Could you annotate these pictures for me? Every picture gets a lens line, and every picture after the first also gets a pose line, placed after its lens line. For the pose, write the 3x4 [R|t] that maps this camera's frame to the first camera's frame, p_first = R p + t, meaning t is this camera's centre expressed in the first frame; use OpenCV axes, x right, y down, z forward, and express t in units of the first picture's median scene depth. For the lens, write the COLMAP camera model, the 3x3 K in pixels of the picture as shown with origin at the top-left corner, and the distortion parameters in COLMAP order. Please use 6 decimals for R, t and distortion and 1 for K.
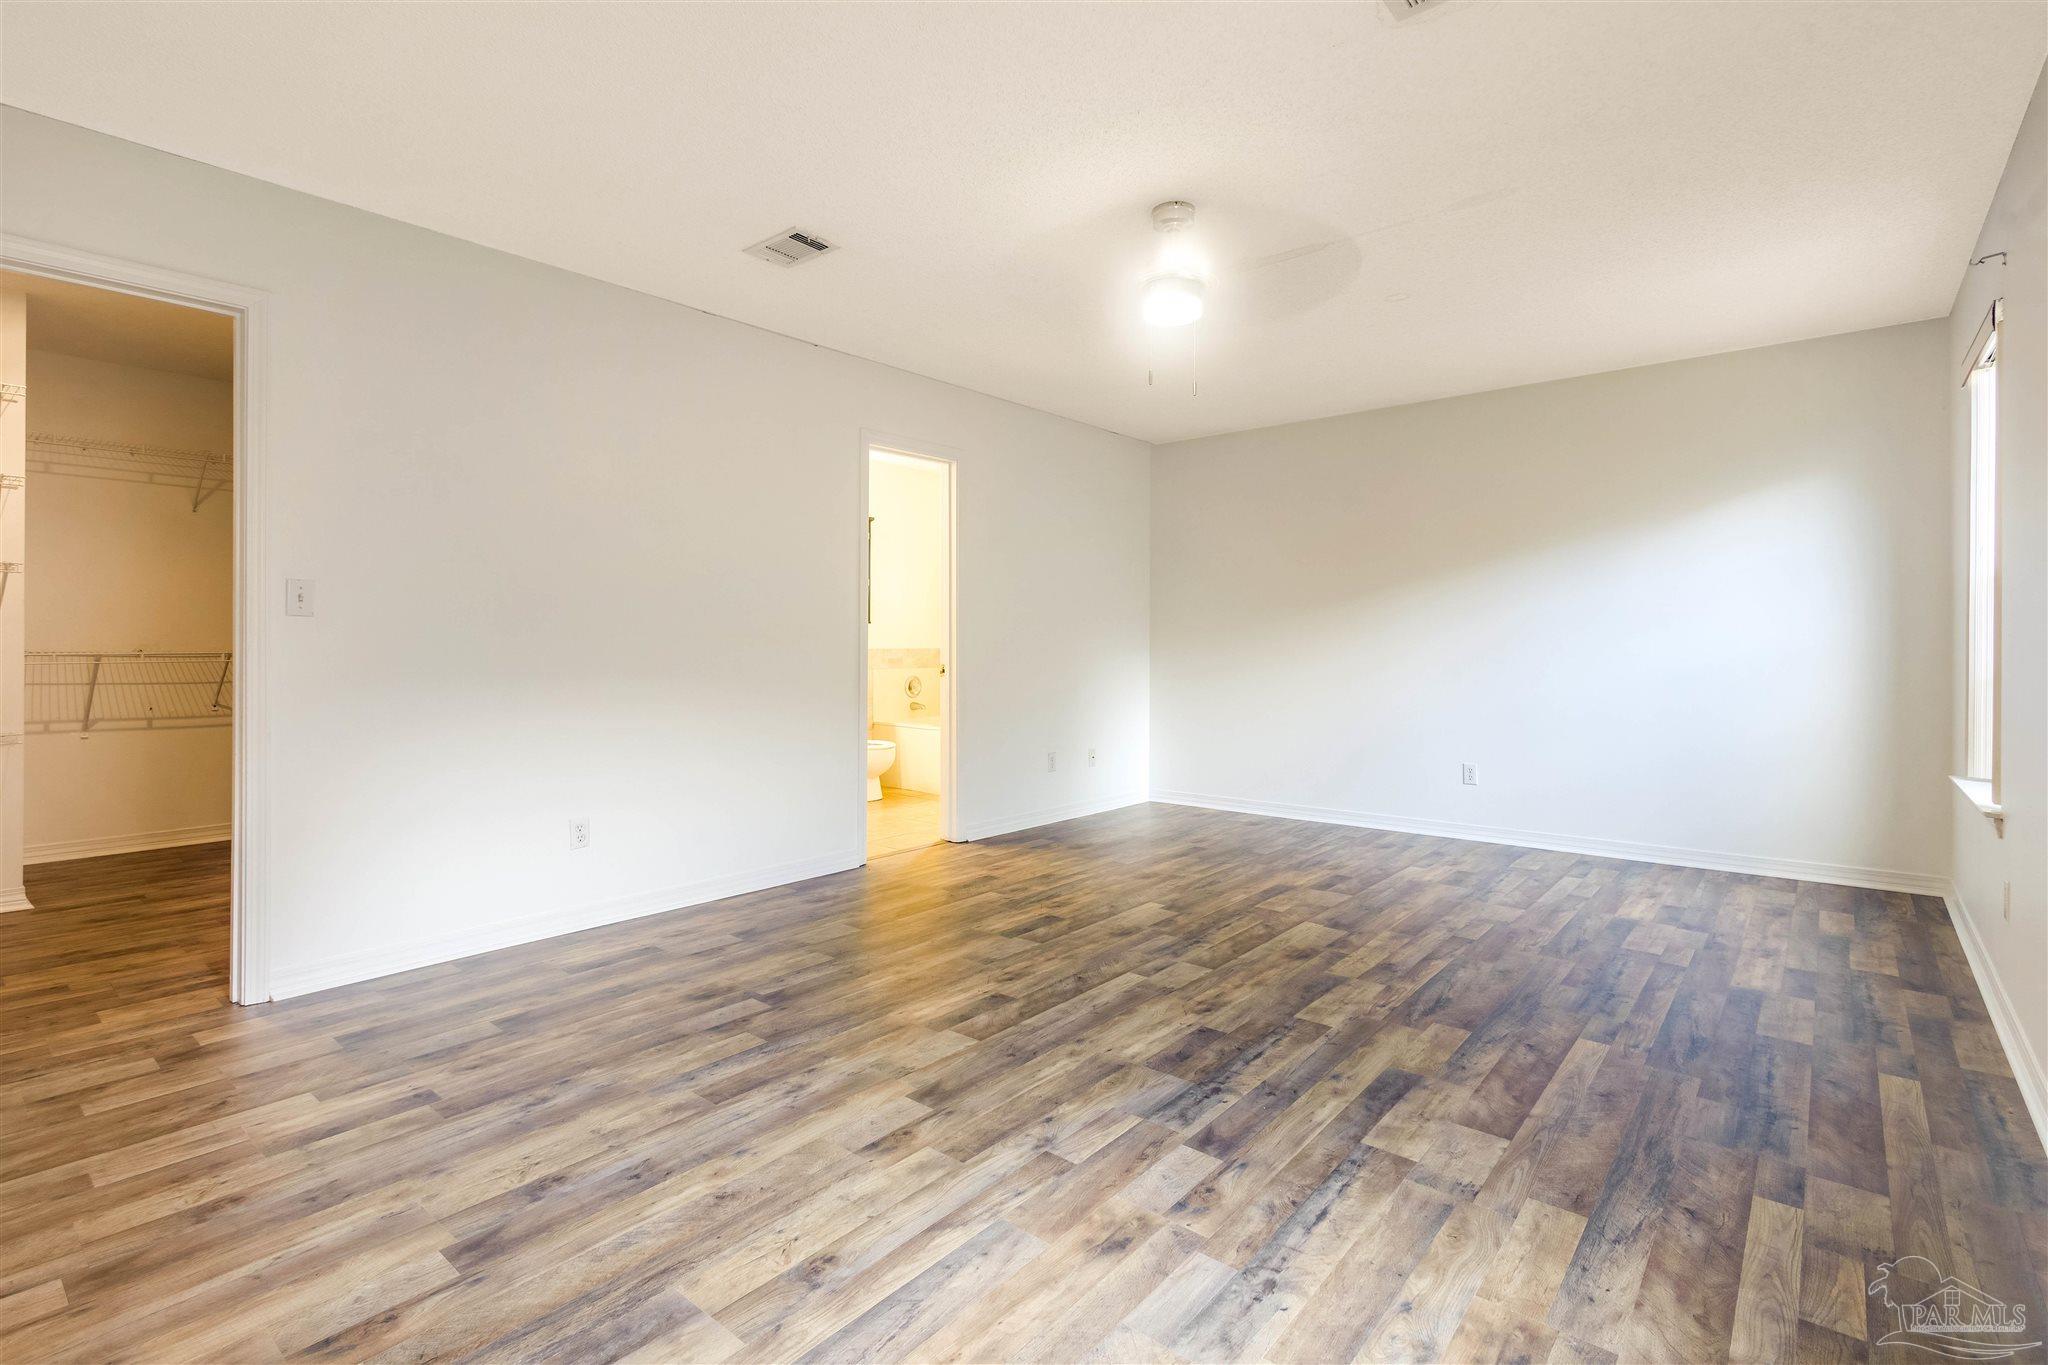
lens RADIAL K [[961.1, 0, 1024.9], [0, 961.1, 634.2], [0, 0, 1]] dist [0.009038, -0.001610]
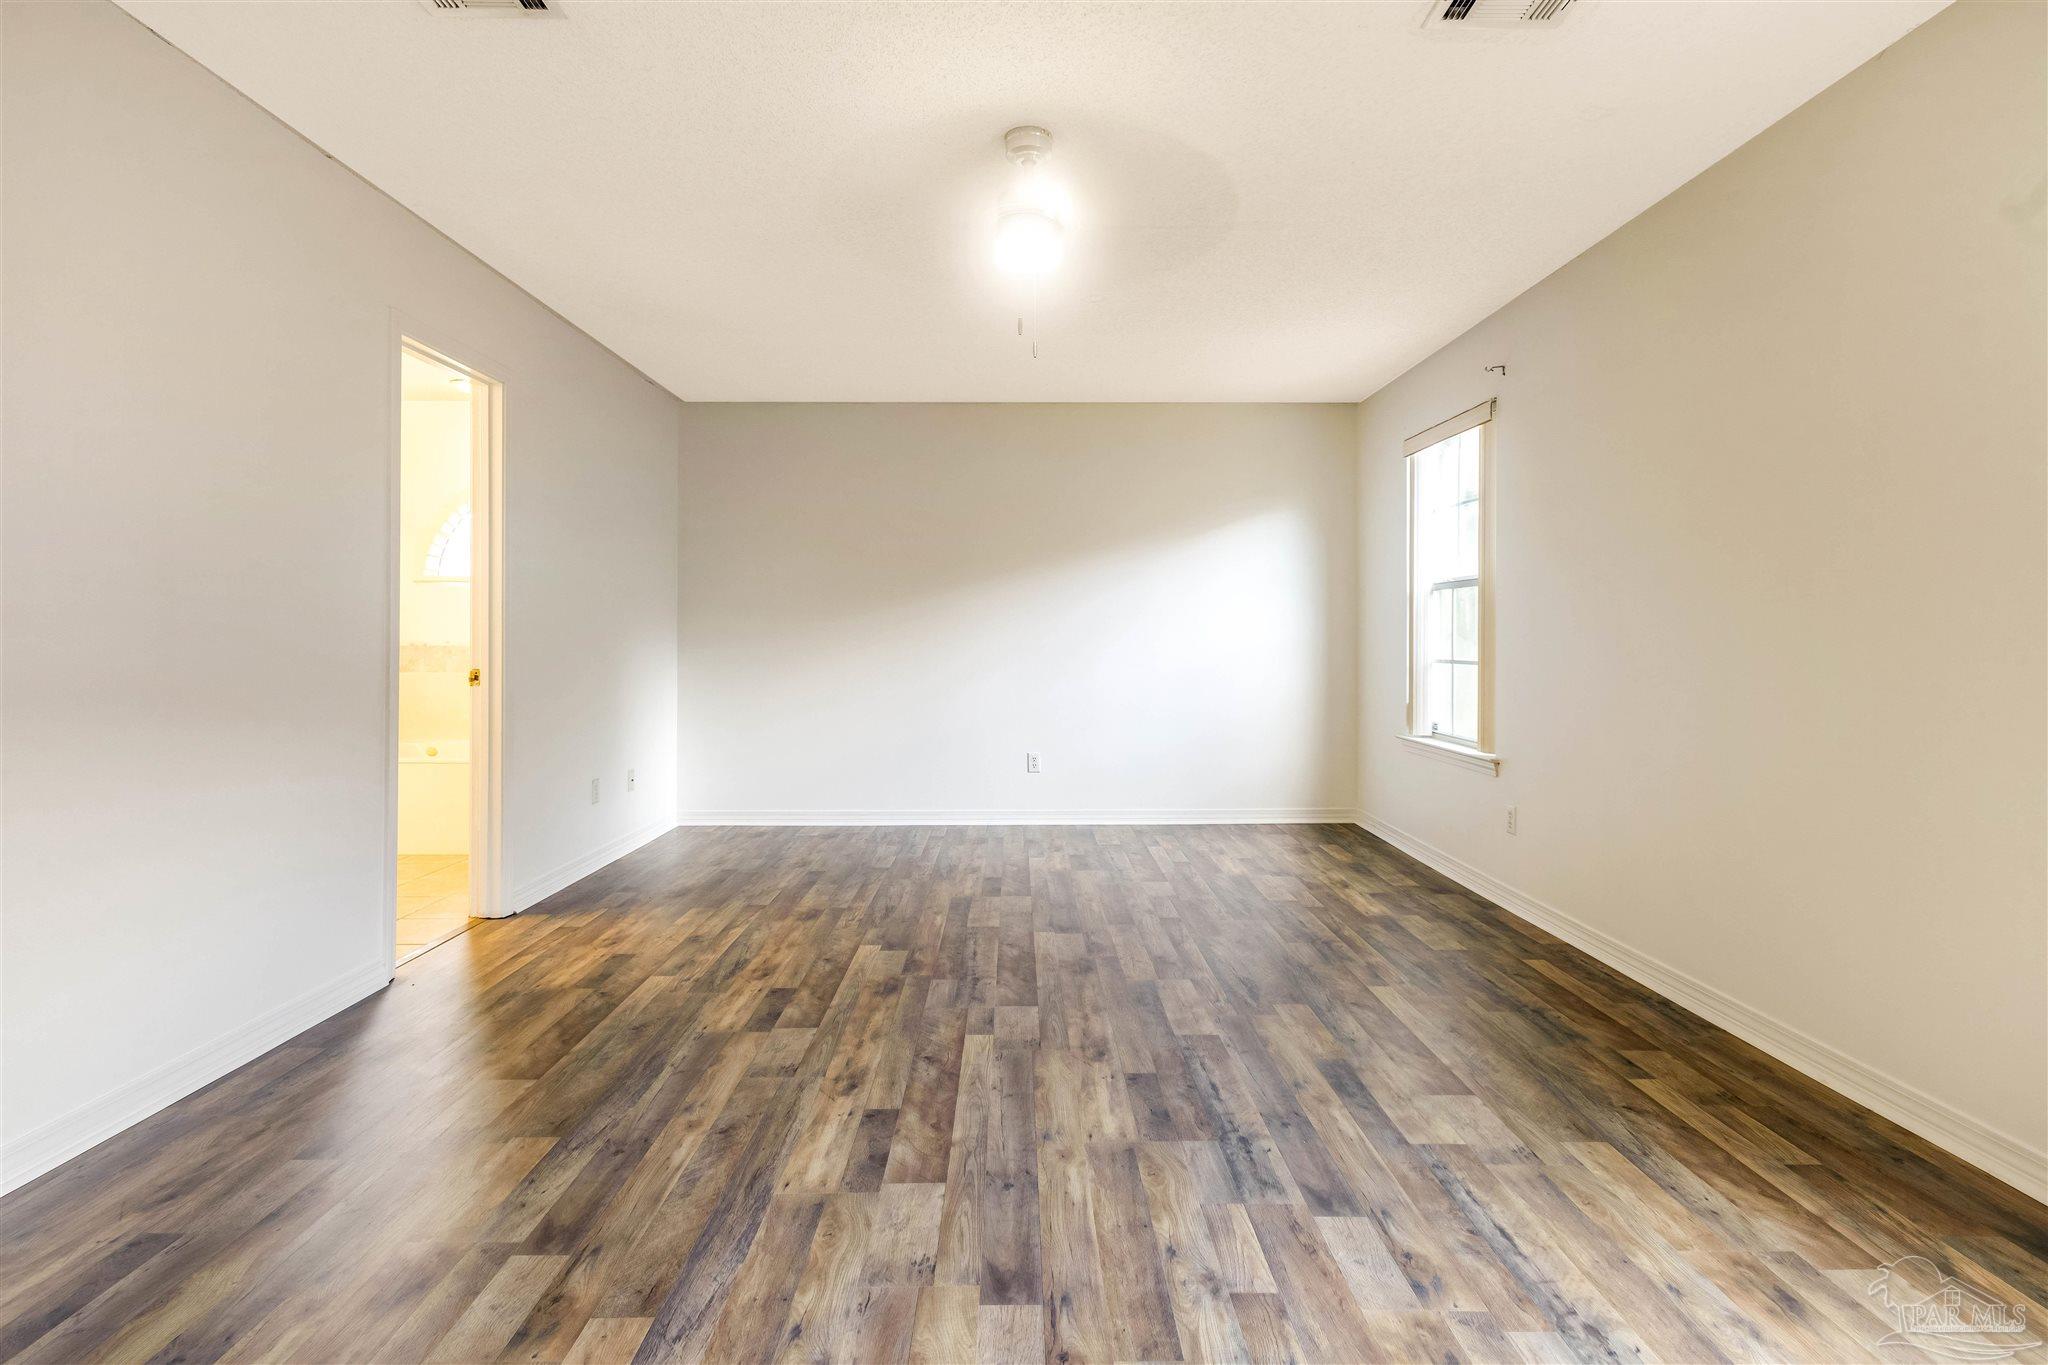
lens RADIAL K [[961.1, 0, 1025.9], [0, 961.1, 638.6], [0, 0, 1]] dist [0.009038, -0.001610]
pose [[0.758959, 0.000787, 0.651138, -0.529213], [-0.007196, 0.999948, 0.007178, 0.002755], [-0.651099, -0.010133, 0.758925, 0.451155]]
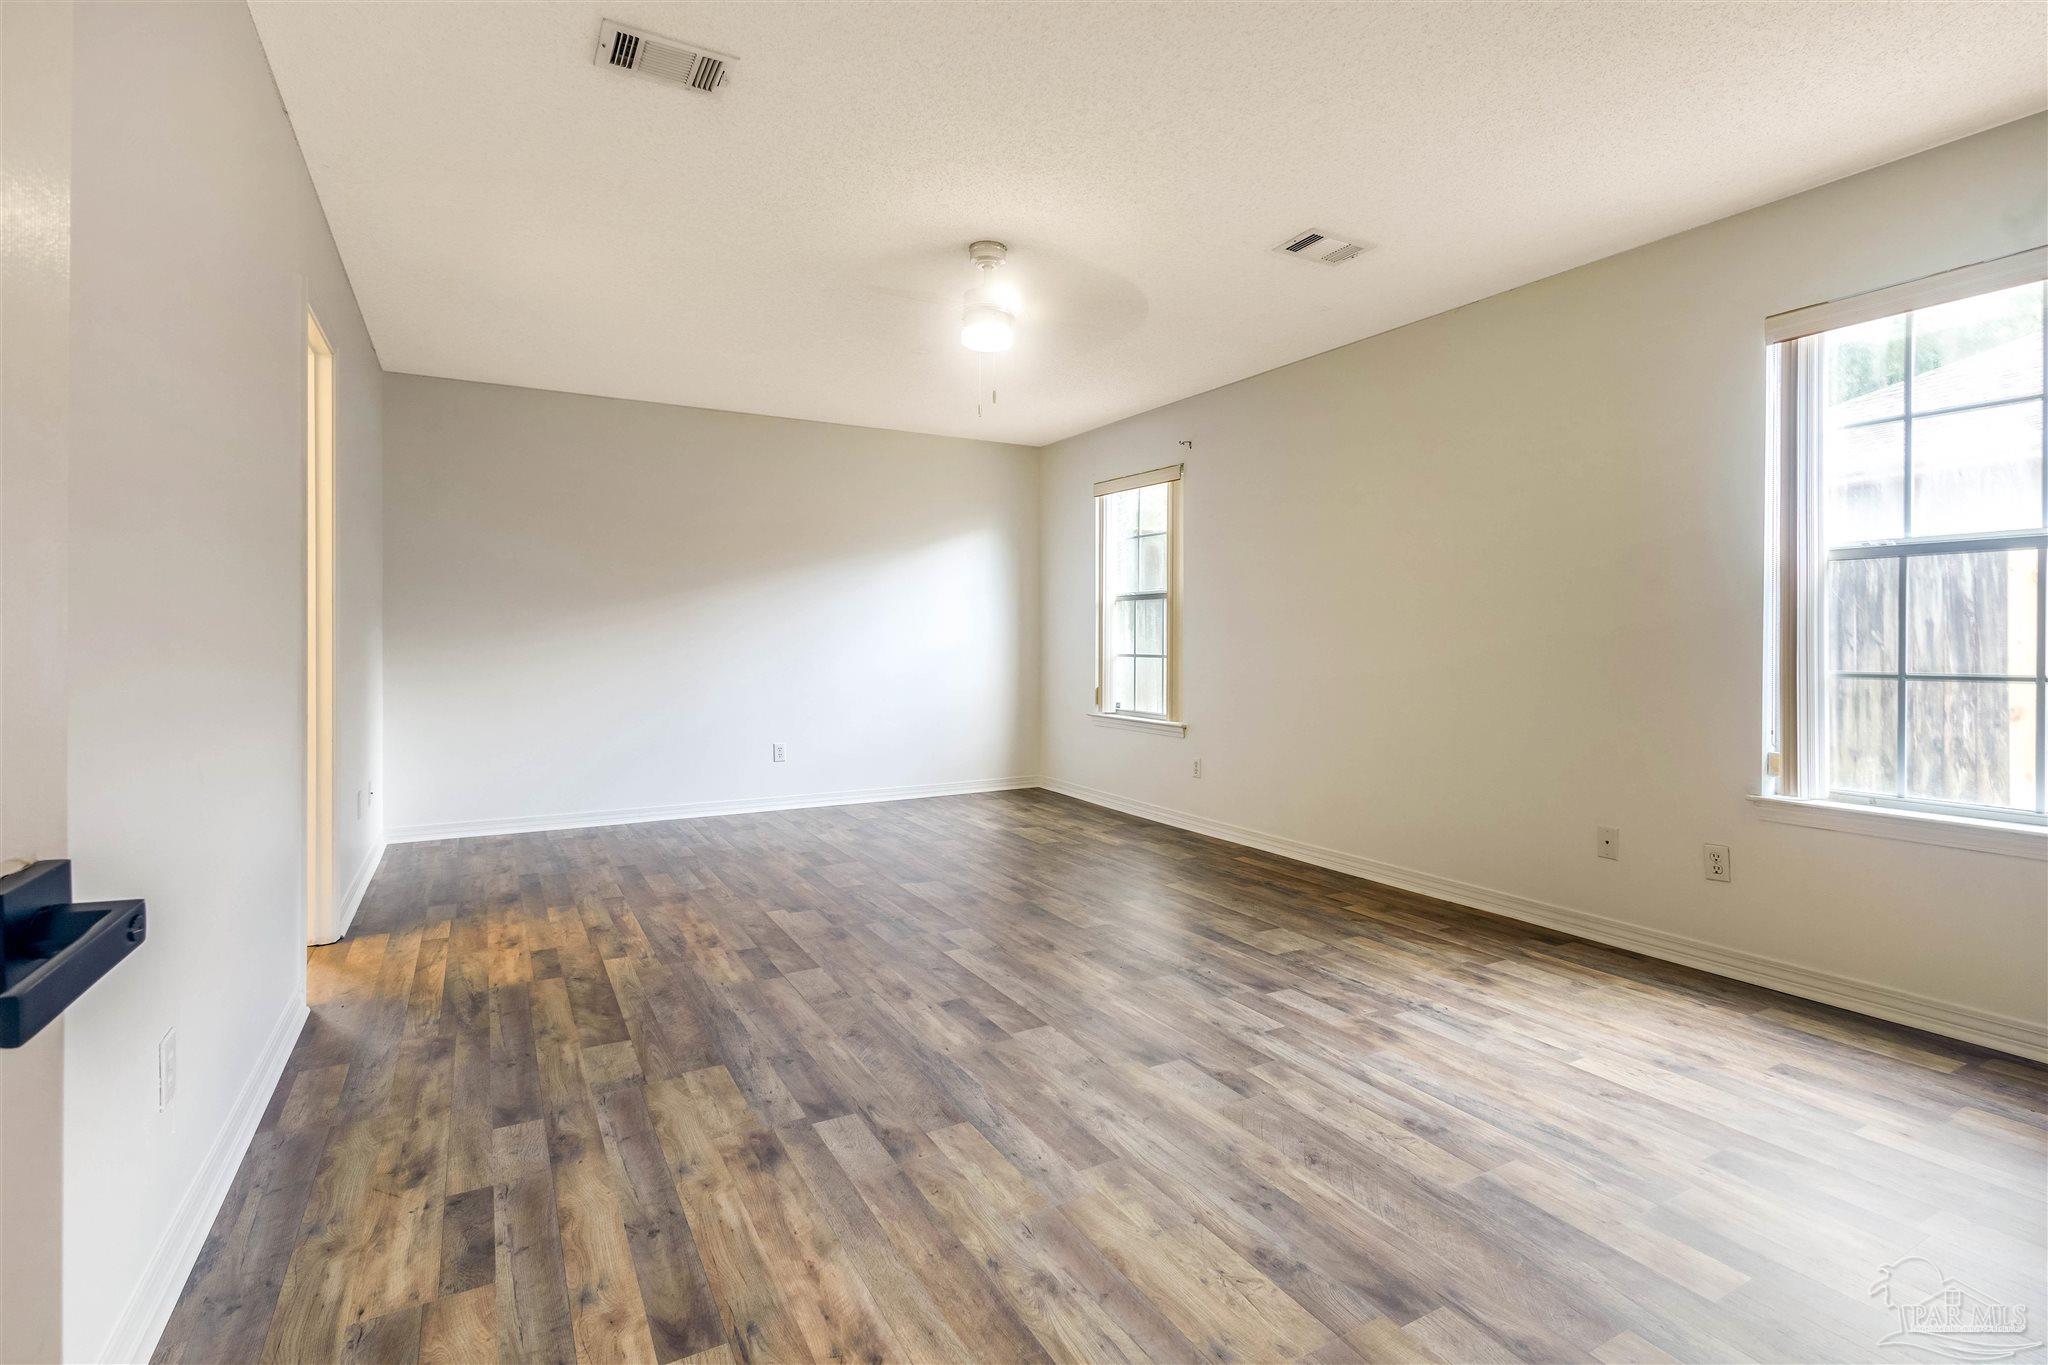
lens RADIAL K [[961.1, 0, 1020.8], [0, 961.1, 649.1], [0, 0, 1]] dist [0.009038, -0.001610]
pose [[0.353000, -0.009333, 0.935577, -1.125852], [-0.012535, 0.999813, 0.014703, 0.006241], [-0.935539, -0.016917, 0.352818, 0.743762]]
